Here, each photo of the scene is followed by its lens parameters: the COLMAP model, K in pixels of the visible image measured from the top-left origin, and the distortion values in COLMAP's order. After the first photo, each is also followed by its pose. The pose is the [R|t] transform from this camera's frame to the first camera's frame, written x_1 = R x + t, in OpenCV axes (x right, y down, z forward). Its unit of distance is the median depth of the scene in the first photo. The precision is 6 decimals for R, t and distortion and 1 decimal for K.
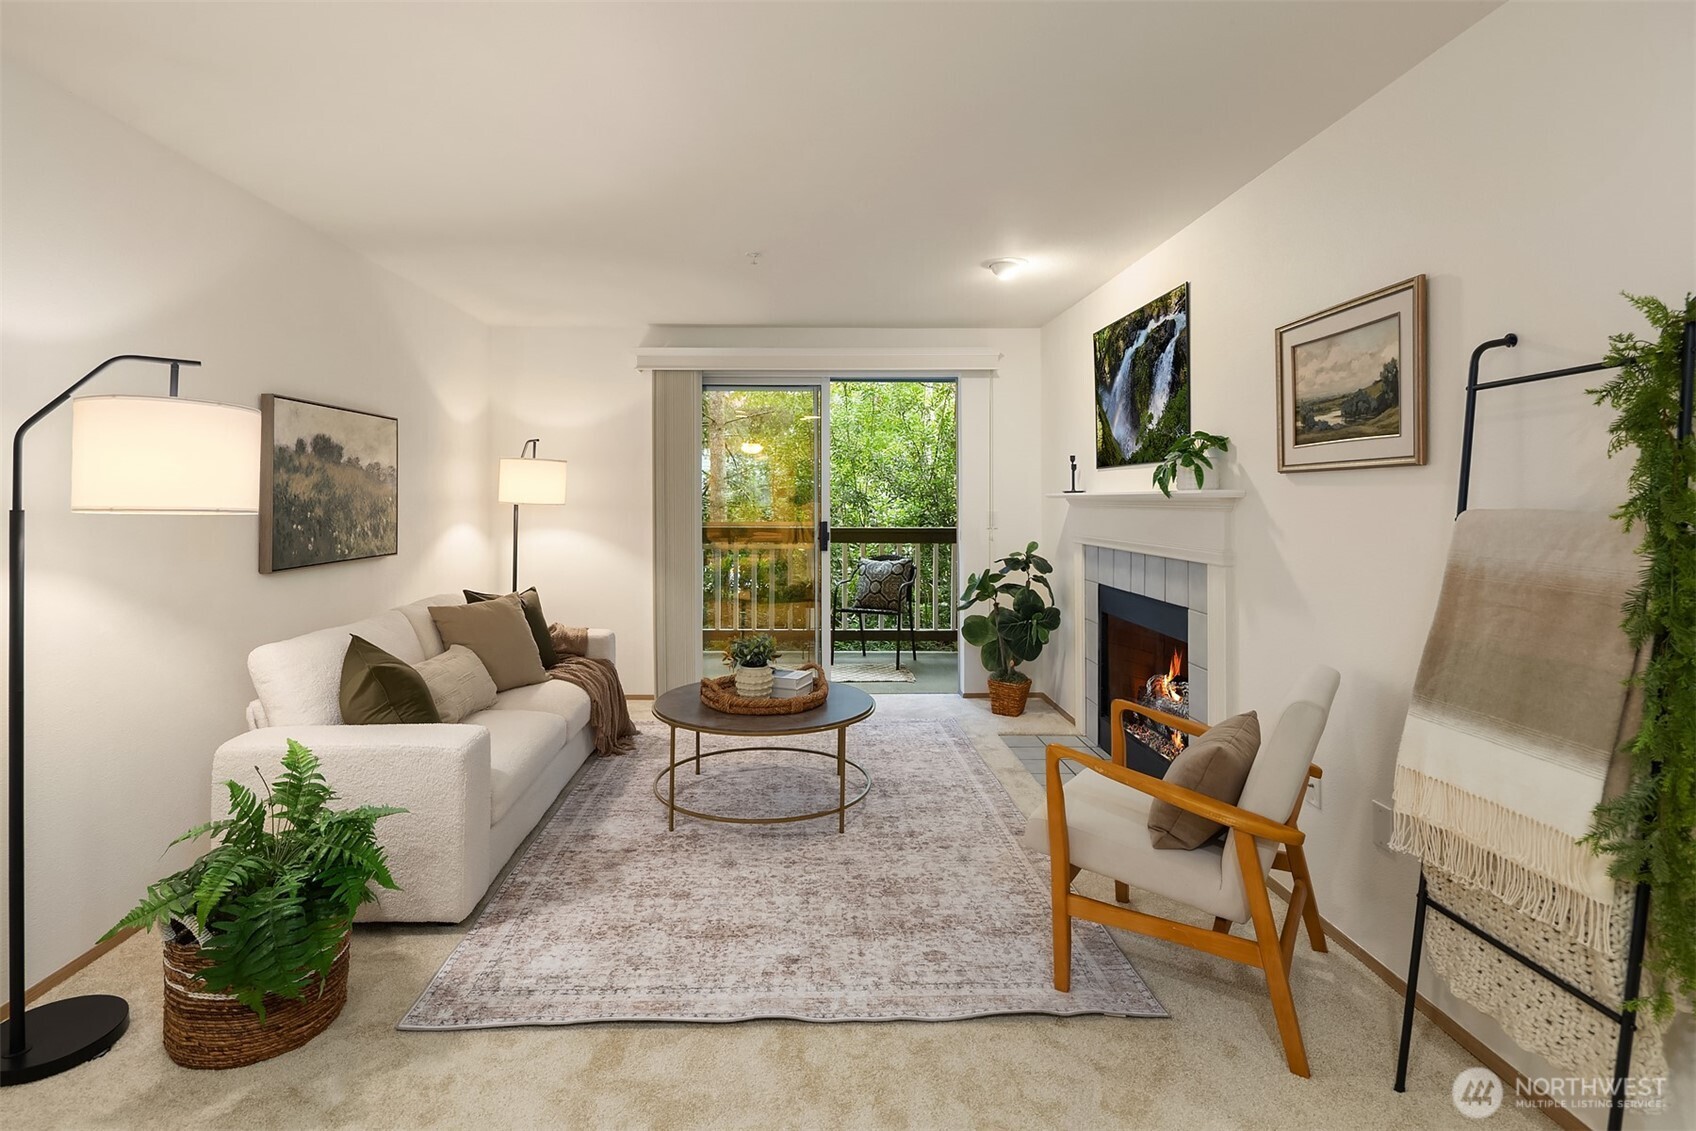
lens RADIAL K [[847.4, 0, 802.0], [0, 847.4, 518.3], [0, 0, 1]] dist [-0.000564, -0.000567]
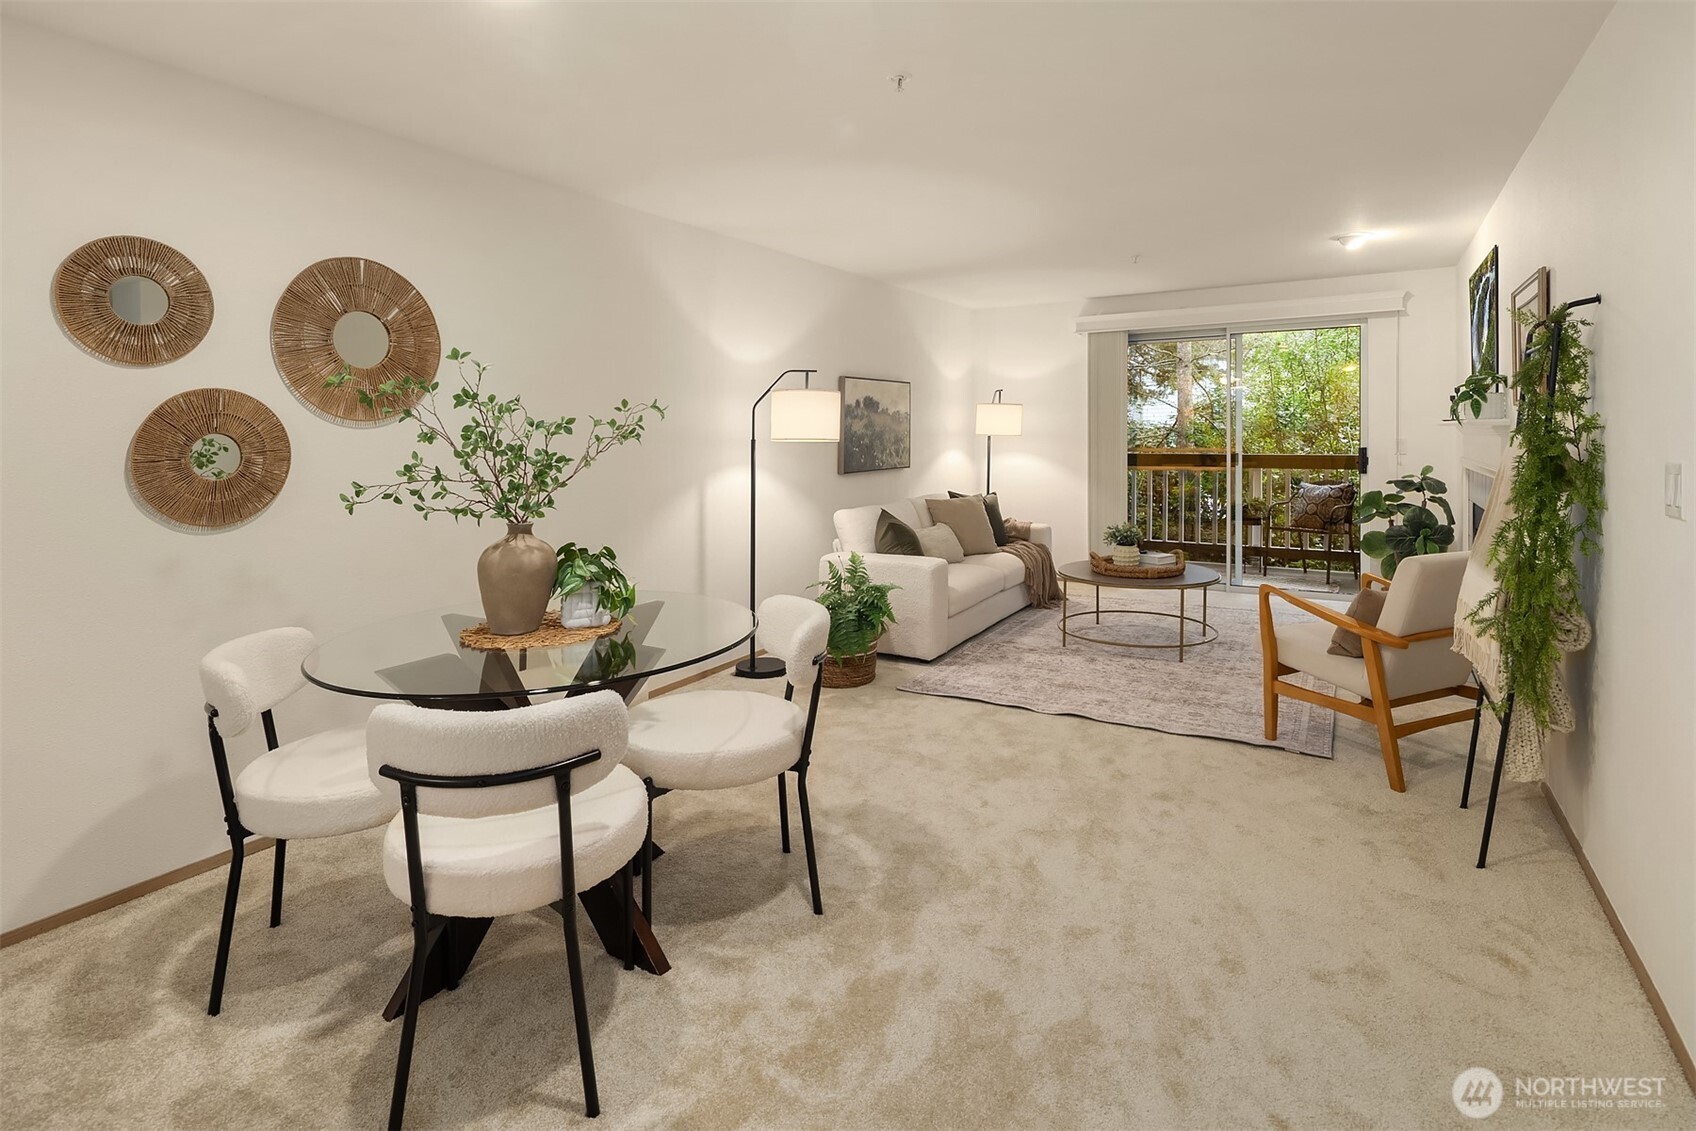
lens RADIAL K [[835.5, 0, 845.3], [0, 835.5, 447.5], [0, 0, 1]] dist [-0.000614, -0.000412]
pose [[0.851091, -0.000404, -0.525019, 0.250752], [-0.001069, 0.999996, -0.002504, 0.009188], [0.525018, 0.002692, 0.851087, -0.413453]]
